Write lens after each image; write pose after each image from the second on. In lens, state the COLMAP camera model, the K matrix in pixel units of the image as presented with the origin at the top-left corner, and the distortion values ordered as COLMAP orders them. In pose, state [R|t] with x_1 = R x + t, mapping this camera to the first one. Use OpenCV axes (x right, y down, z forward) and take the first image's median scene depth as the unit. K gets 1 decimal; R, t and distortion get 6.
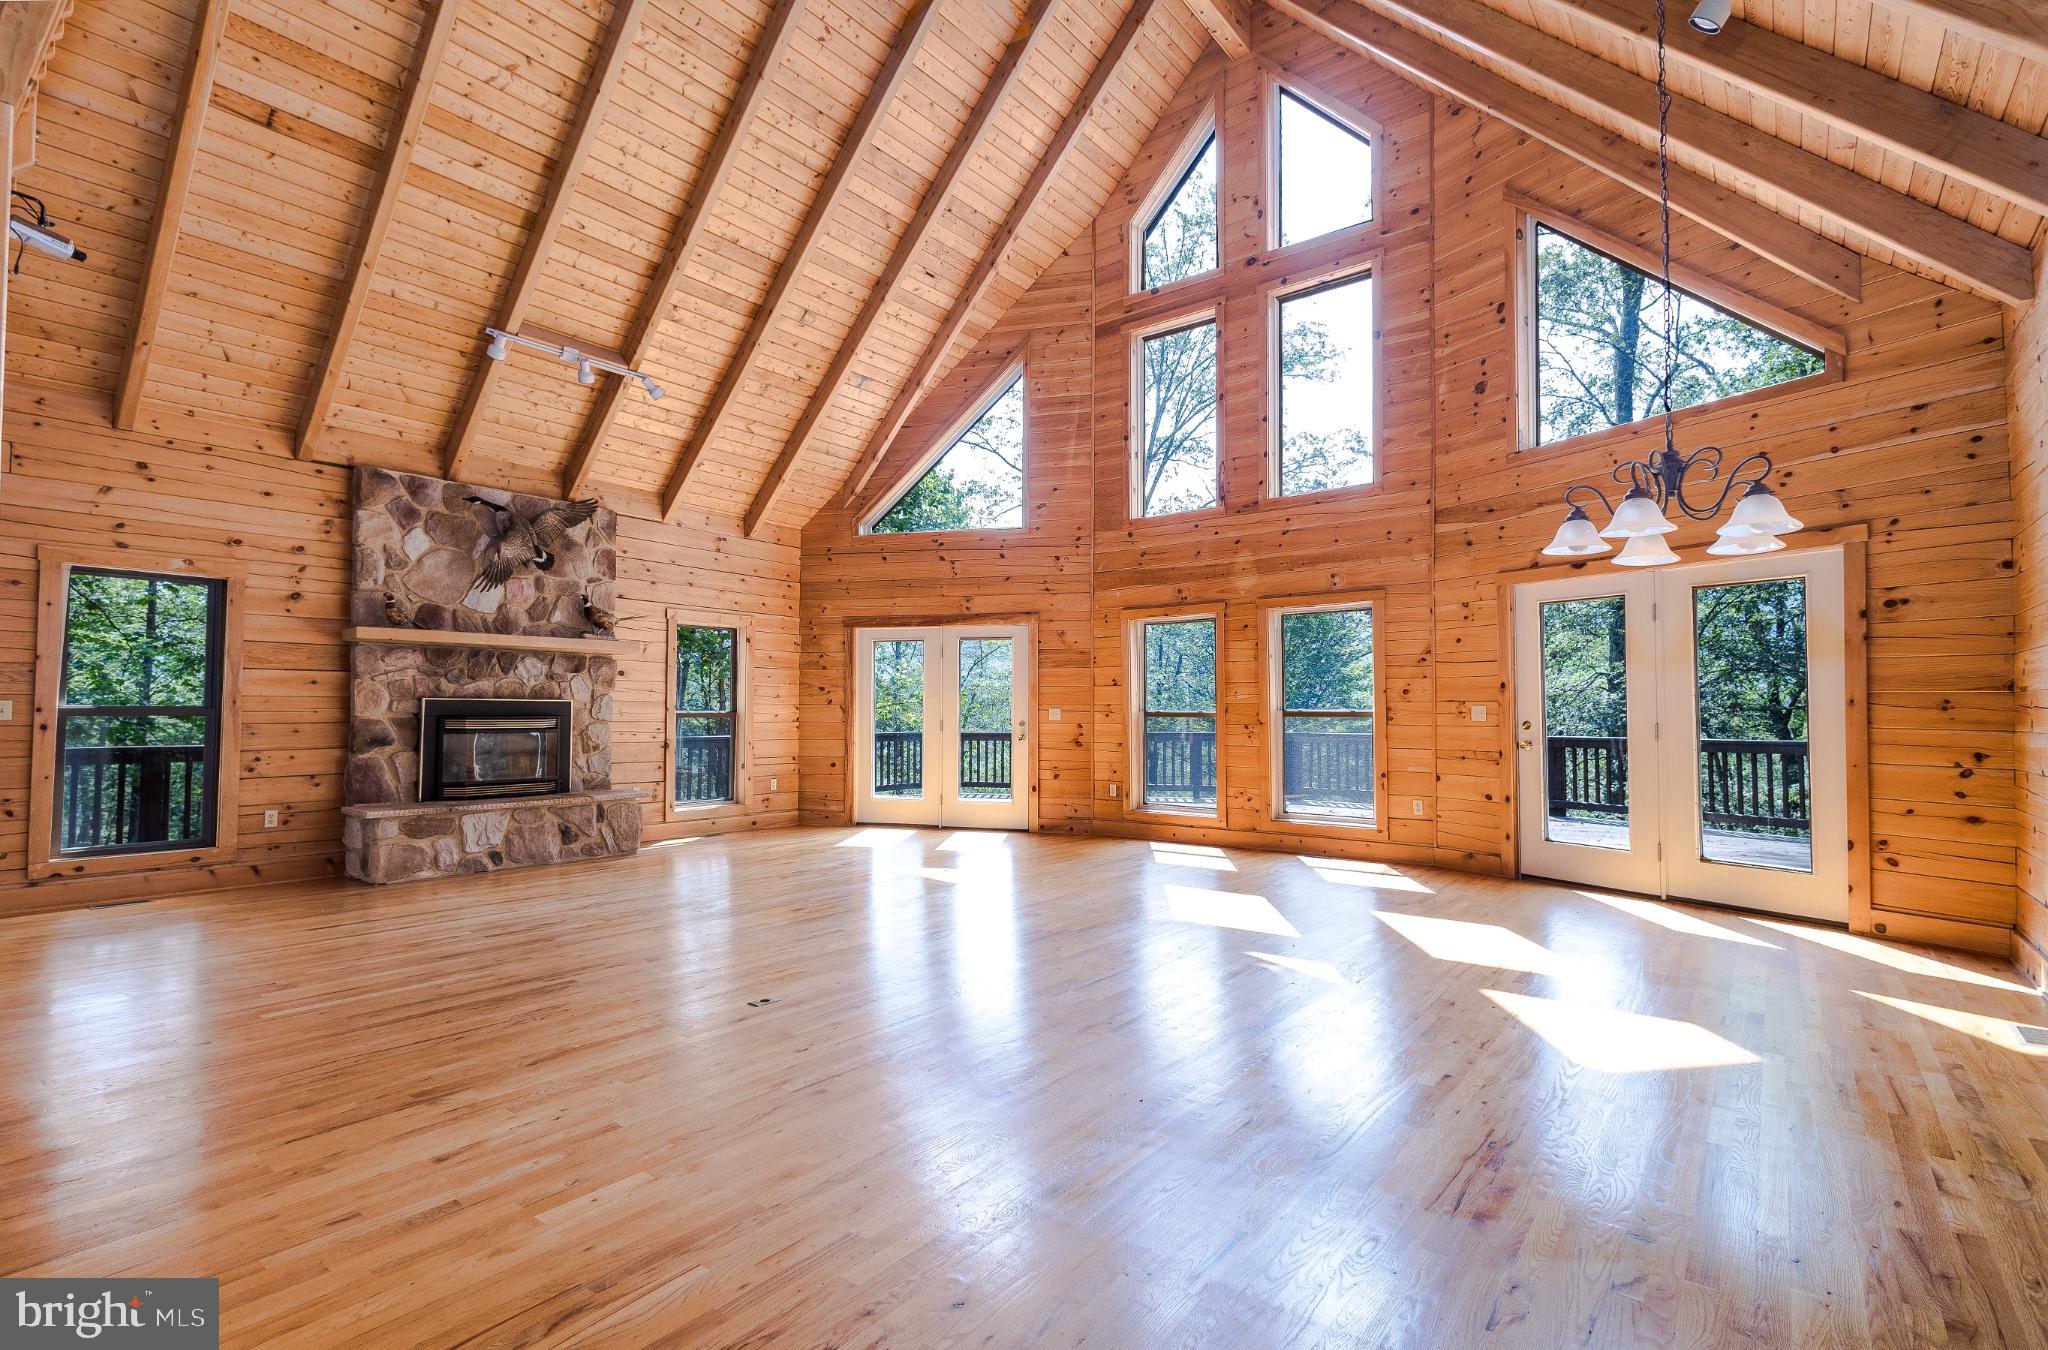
lens RADIAL K [[958.2, 0, 1029.9], [0, 958.2, 679.6], [0, 0, 1]] dist [0.011177, -0.000120]
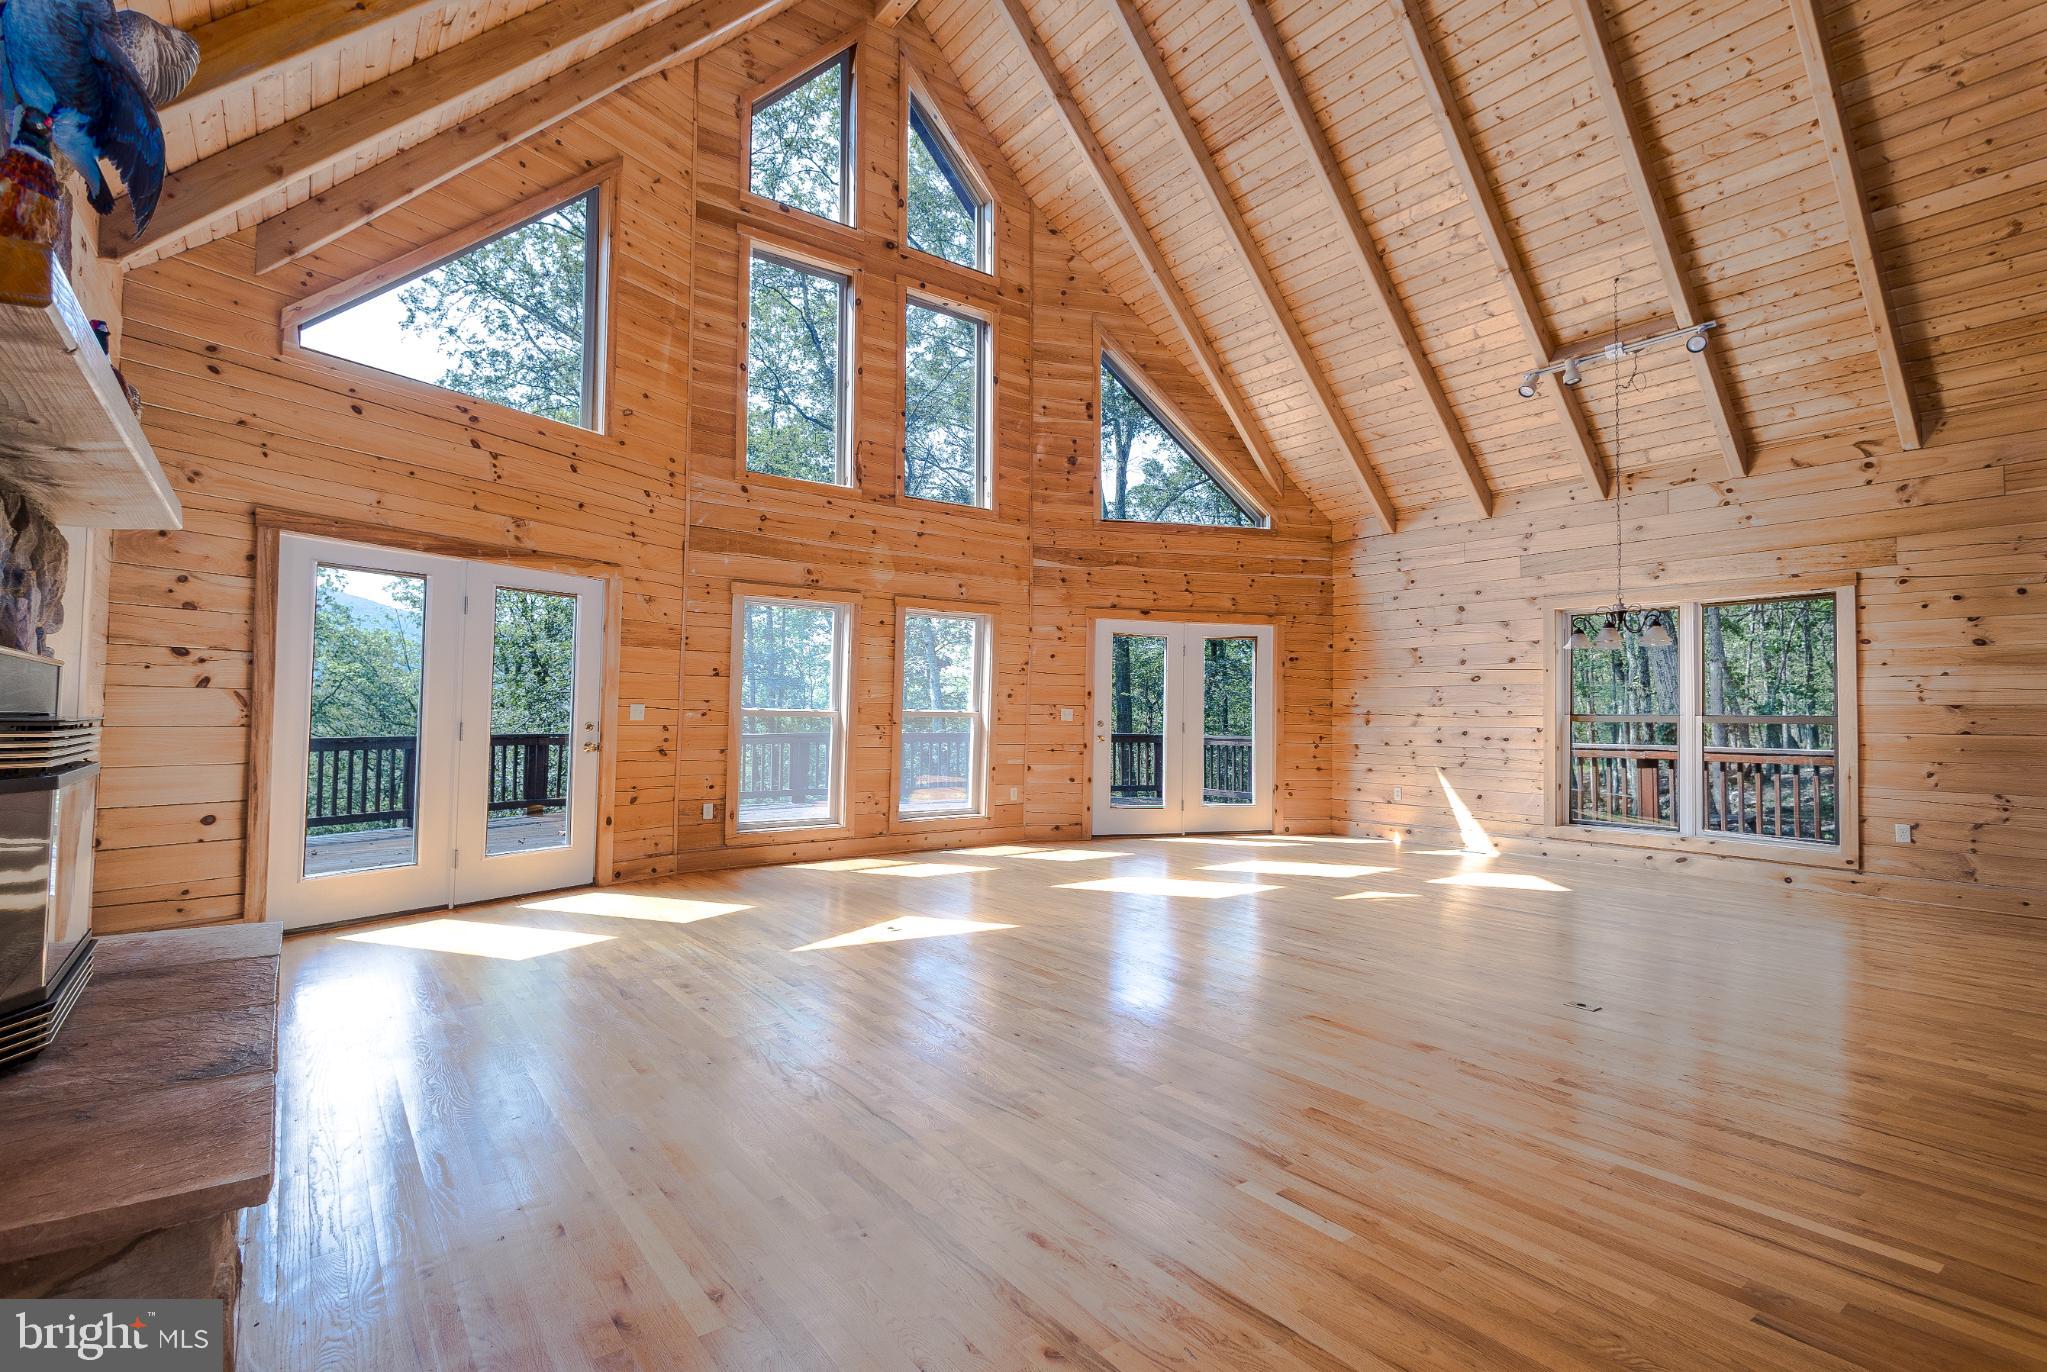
lens RADIAL K [[960.2, 0, 1010.7], [0, 960.2, 684.5], [0, 0, 1]] dist [0.004187, 0.000141]
pose [[0.268174, 0.032395, 0.962826, -0.742118], [-0.041606, 0.998891, -0.022020, 0.025074], [-0.962472, -0.034154, 0.269225, 0.692002]]
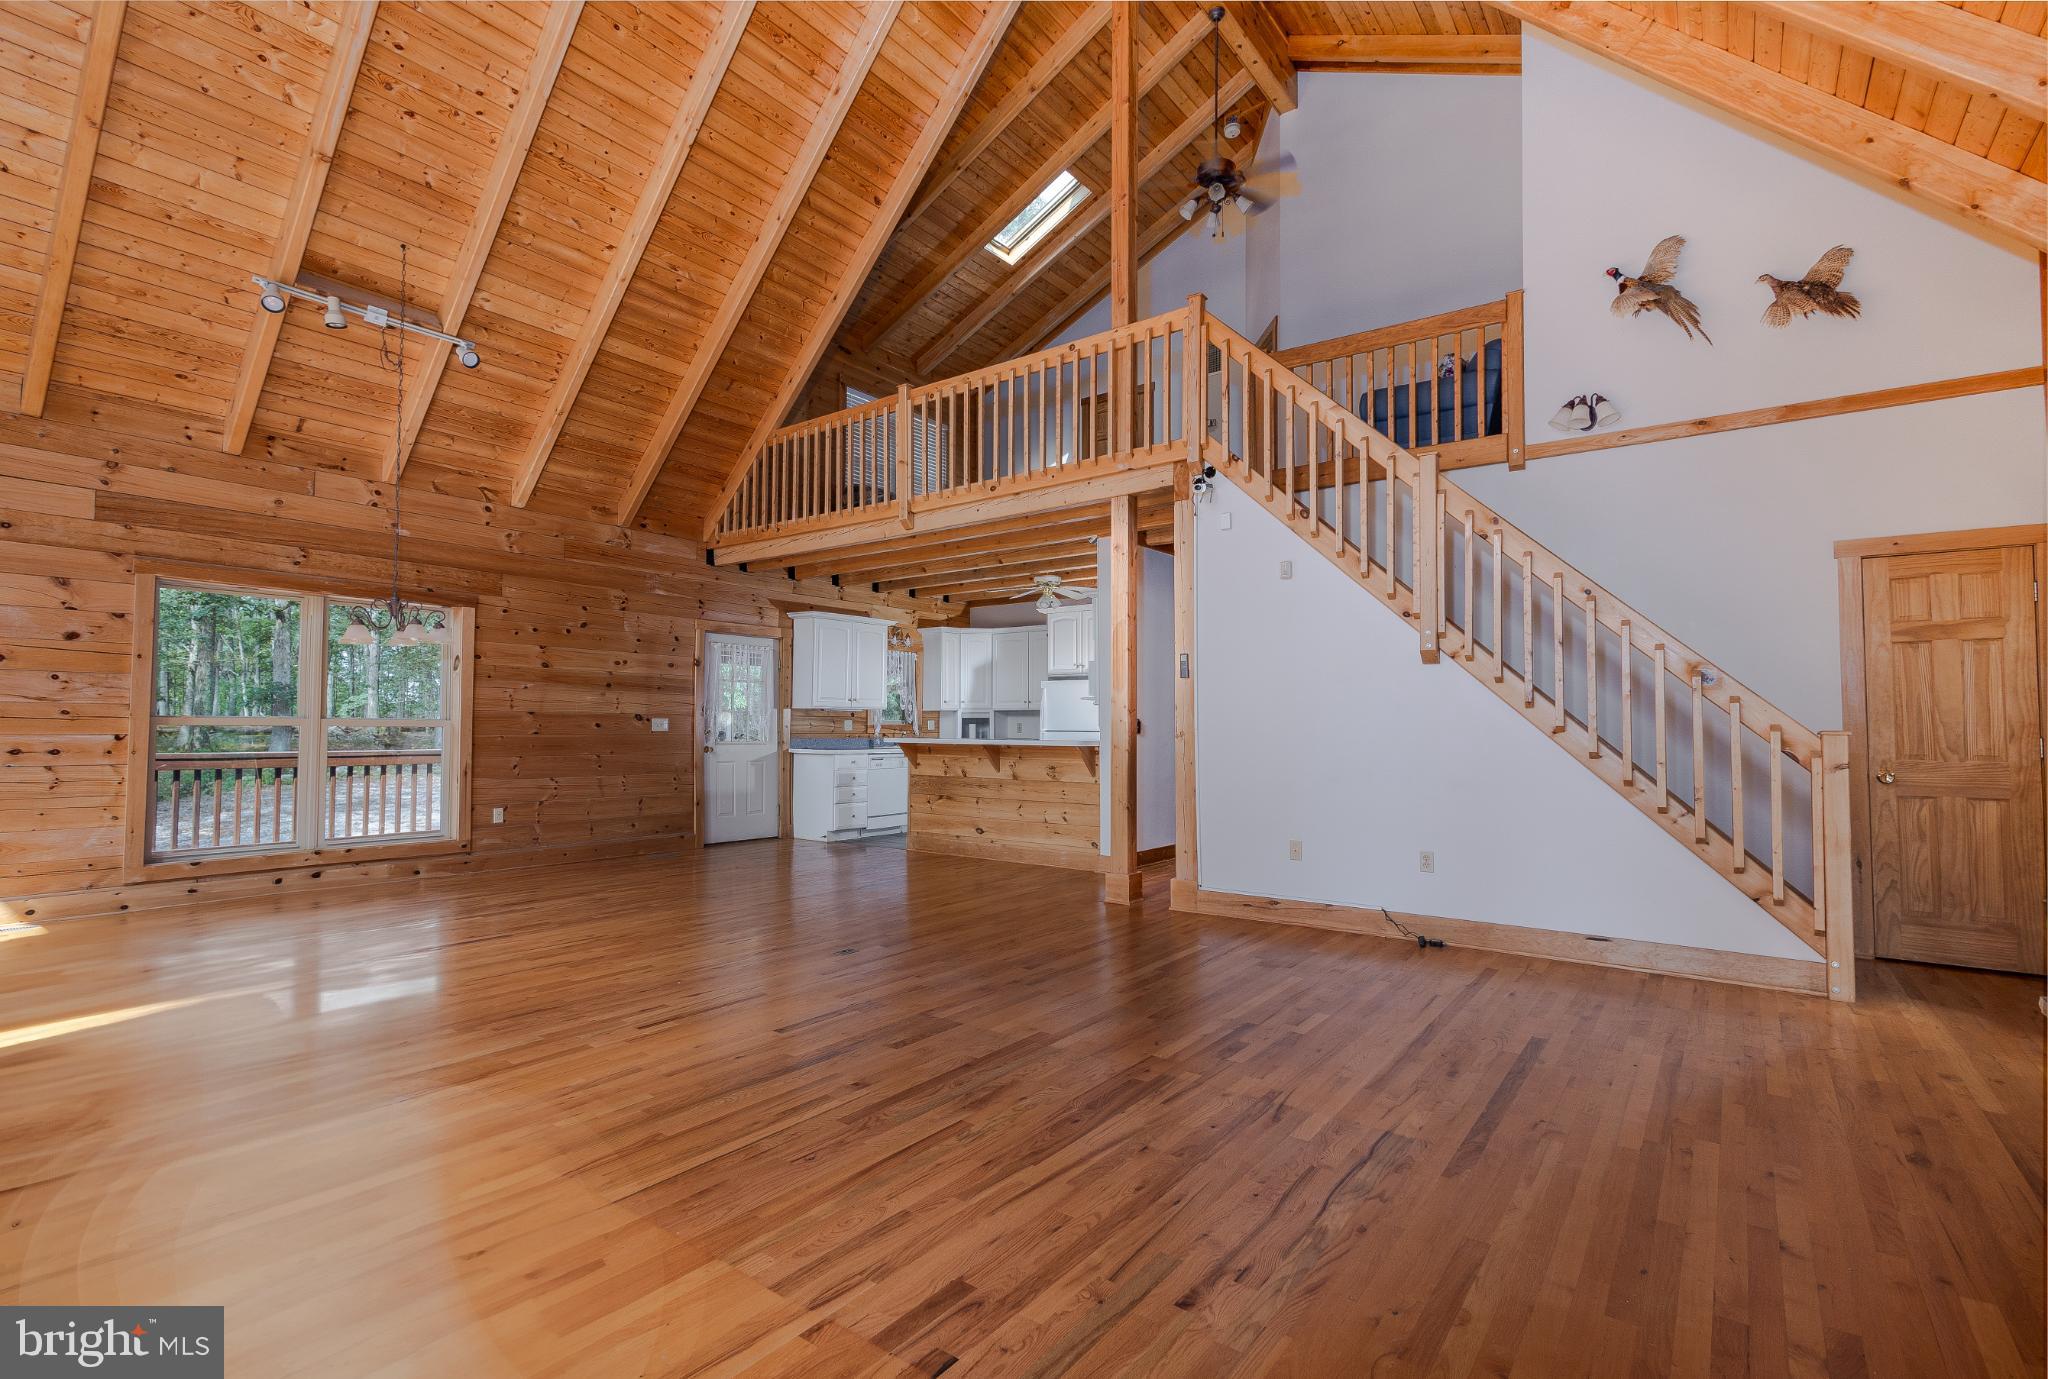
lens RADIAL K [[956.3, 0, 999.1], [0, 956.3, 695.9], [0, 0, 1]] dist [0.002100, 0.000426]
pose [[-0.999907, -0.007658, -0.011304, -0.244534], [-0.006839, 0.997469, -0.070778, 0.044844], [0.011818, -0.070695, -0.997428, 1.201472]]
